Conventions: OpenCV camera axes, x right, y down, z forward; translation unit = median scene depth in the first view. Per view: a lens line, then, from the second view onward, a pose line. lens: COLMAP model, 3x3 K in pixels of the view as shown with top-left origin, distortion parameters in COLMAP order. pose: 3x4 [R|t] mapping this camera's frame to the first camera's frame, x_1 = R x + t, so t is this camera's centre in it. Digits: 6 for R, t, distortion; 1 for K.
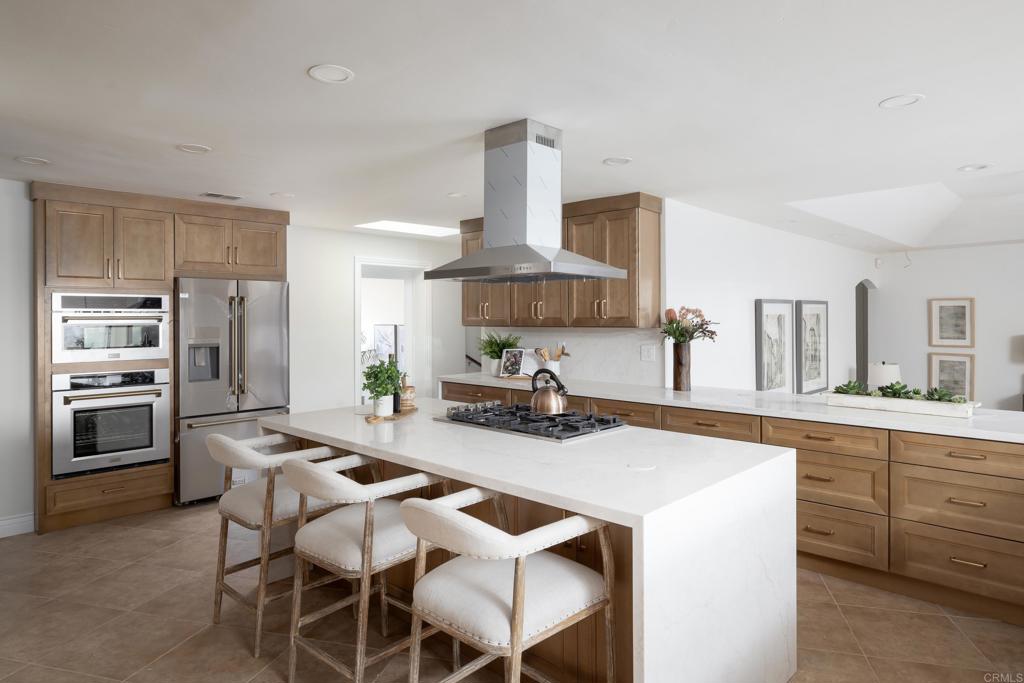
lens RADIAL K [[614.2, 0, 493.2], [0, 614.2, 321.4], [0, 0, 1]] dist [0.006264, 0.002062]
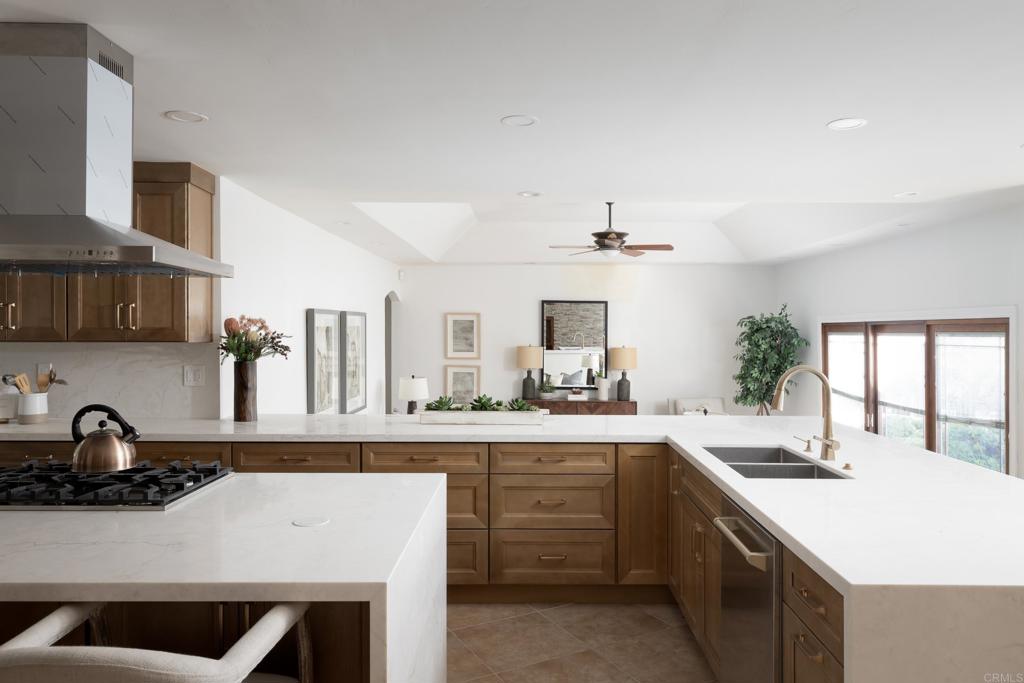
lens RADIAL K [[729.0, 0, 512.4], [0, 729.0, 335.2], [0, 0, 1]] dist [0.012311, 0.002351]
pose [[0.710265, 0.002844, 0.703928, -0.145802], [-0.004732, 0.999989, 0.000735, -0.001524], [-0.703918, -0.003853, 0.710271, 0.107200]]
